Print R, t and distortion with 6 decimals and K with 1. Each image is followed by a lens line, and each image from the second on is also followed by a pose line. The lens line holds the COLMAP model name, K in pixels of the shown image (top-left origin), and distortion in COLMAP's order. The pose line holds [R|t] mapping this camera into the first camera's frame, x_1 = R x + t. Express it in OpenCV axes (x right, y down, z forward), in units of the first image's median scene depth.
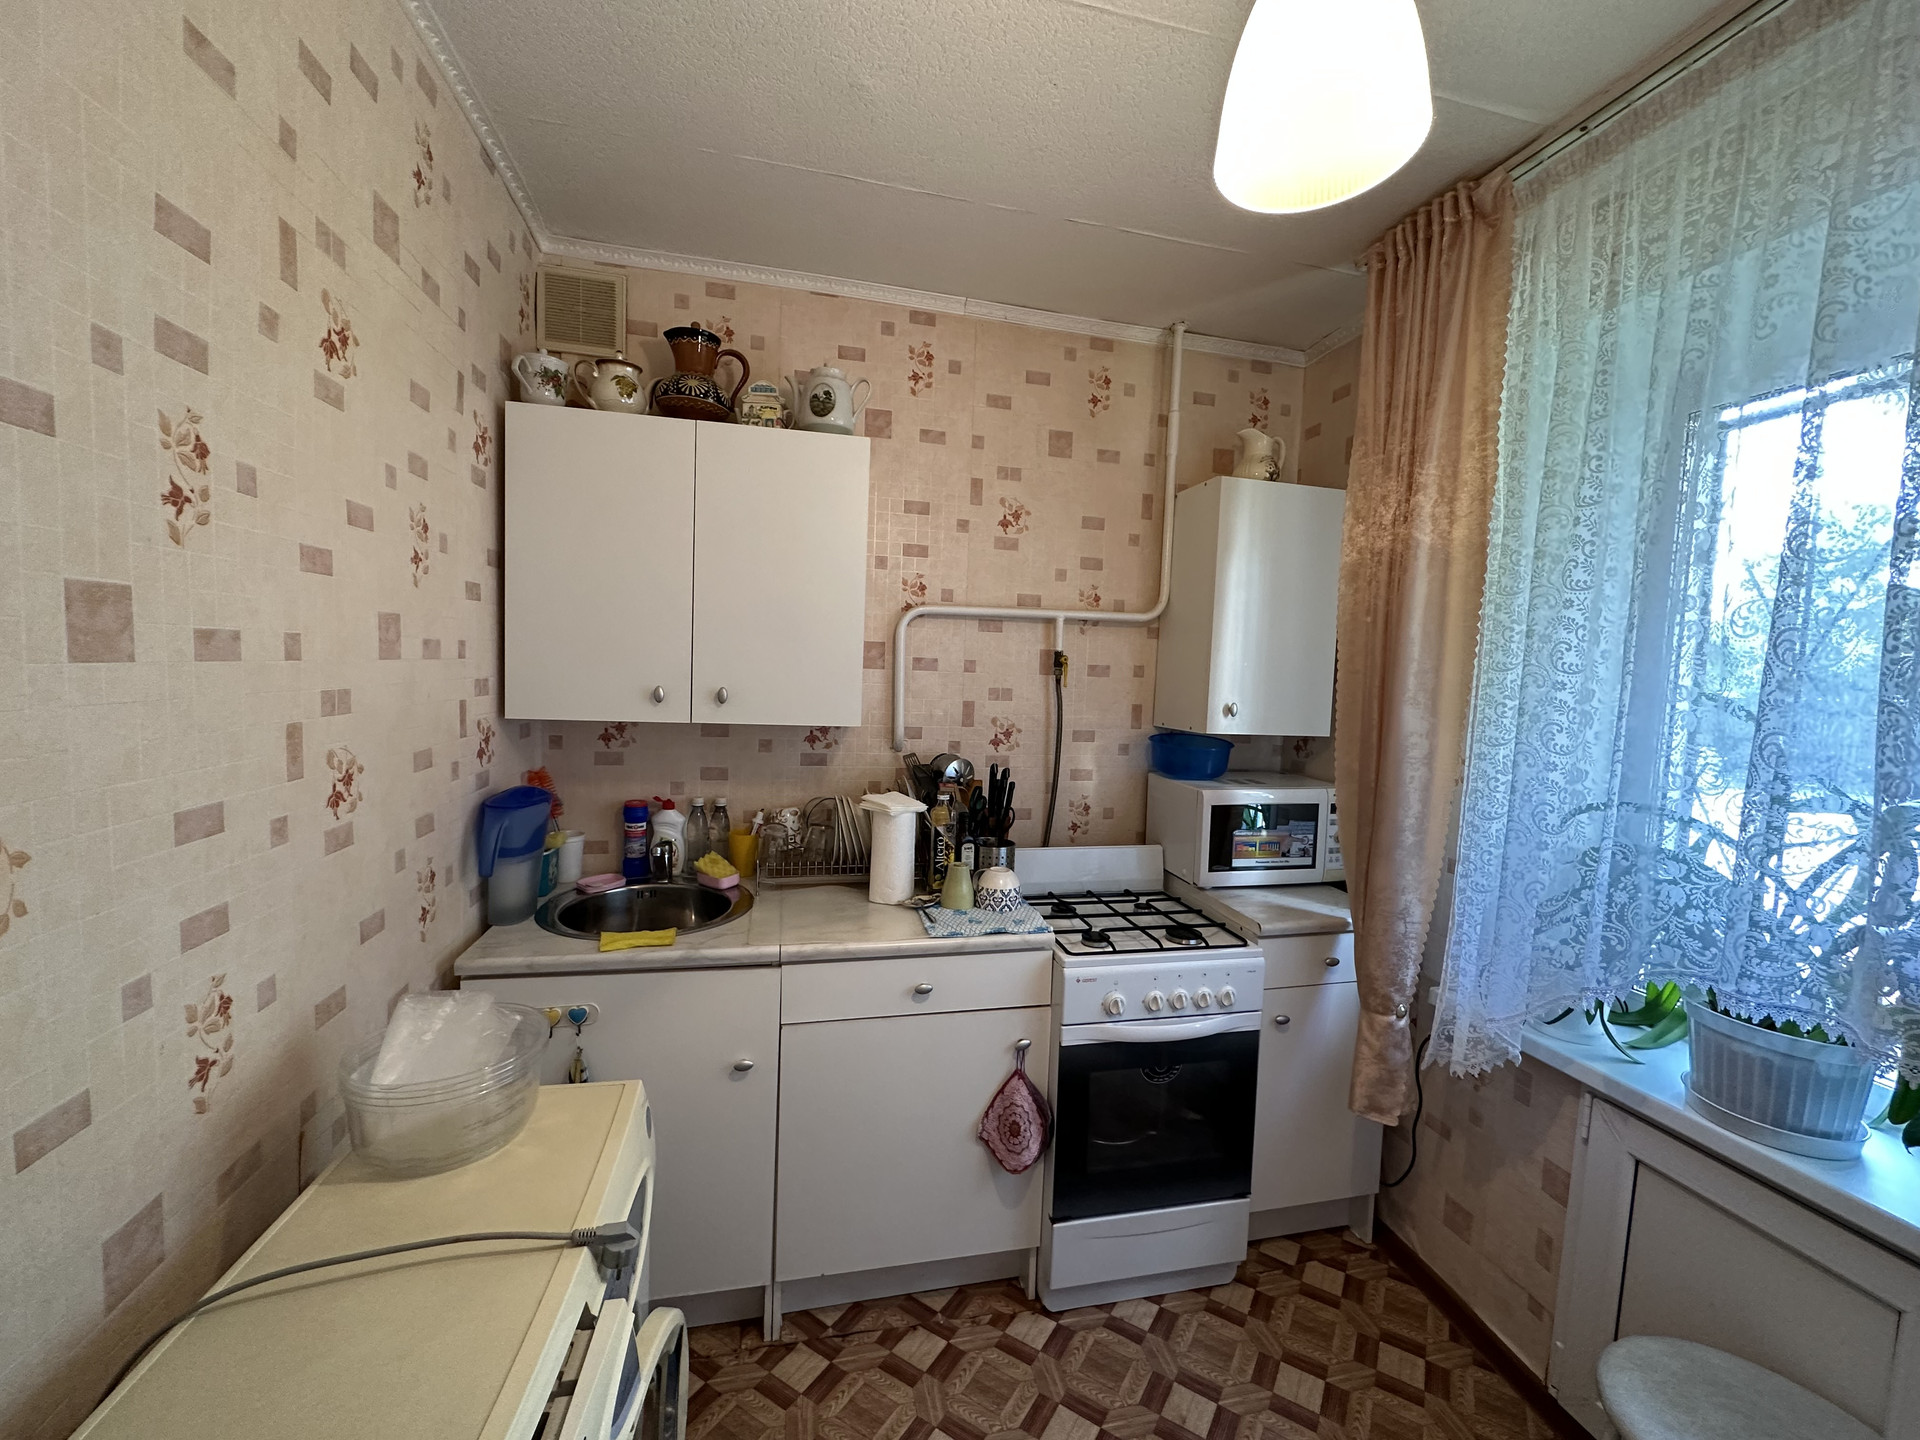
lens RADIAL K [[766.4, 0, 960.0], [0, 766.4, 720.0], [0, 0, 1]] dist [-0.002589, 0.000718]
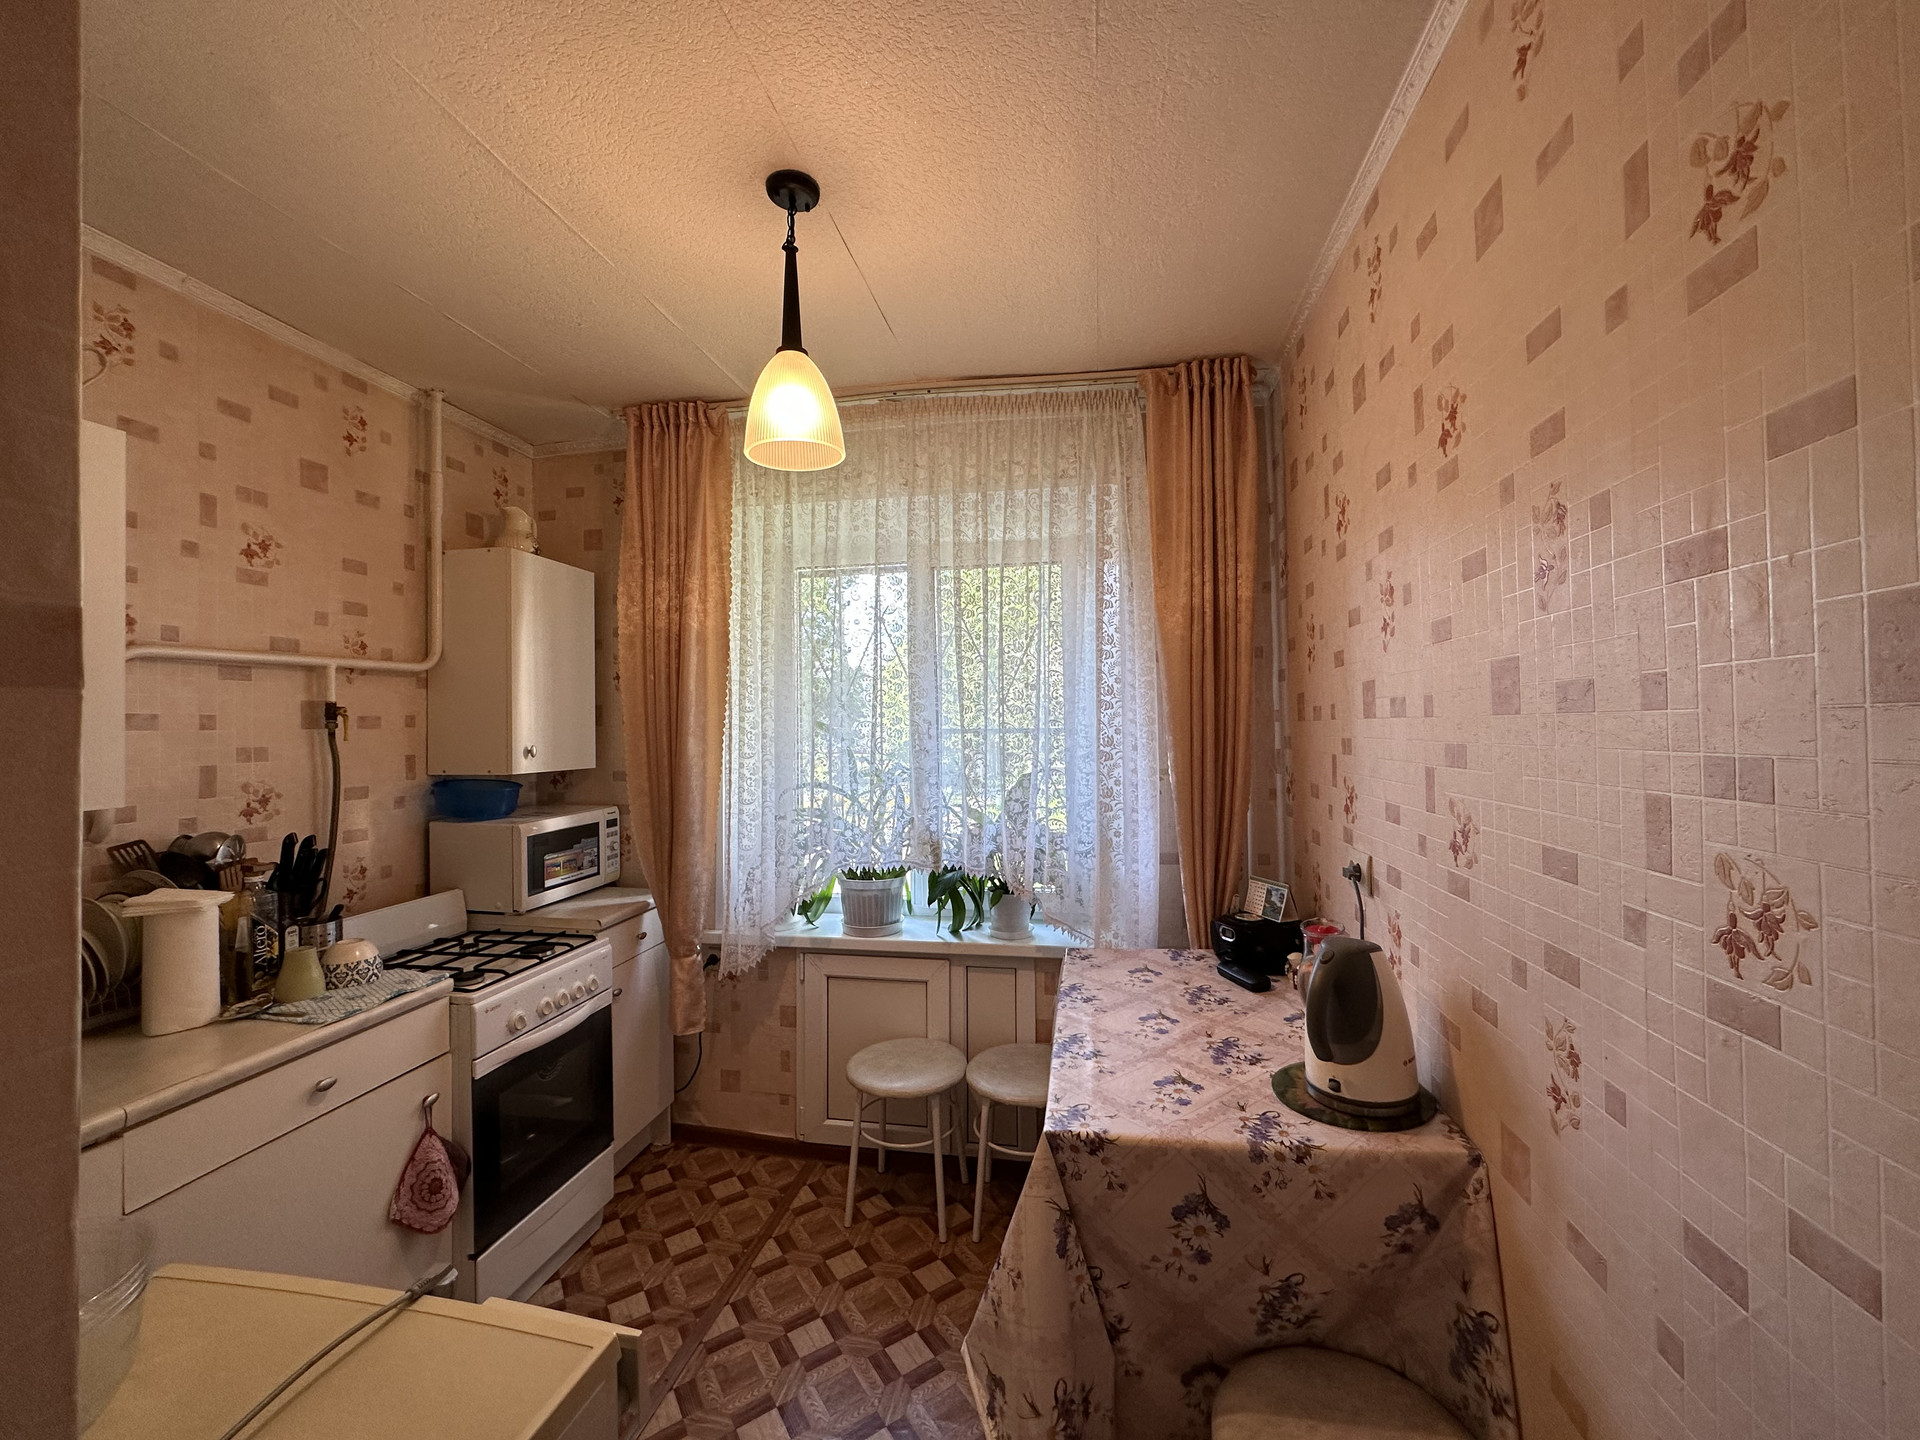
lens RADIAL K [[766.4, 0, 960.0], [0, 766.4, 720.0], [0, 0, 1]] dist [-0.002589, 0.000718]
pose [[0.402128, -0.035134, 0.914909, -0.481828], [0.083523, 0.996505, 0.001557, -0.009499], [-0.911766, 0.075790, 0.403657, -0.055117]]
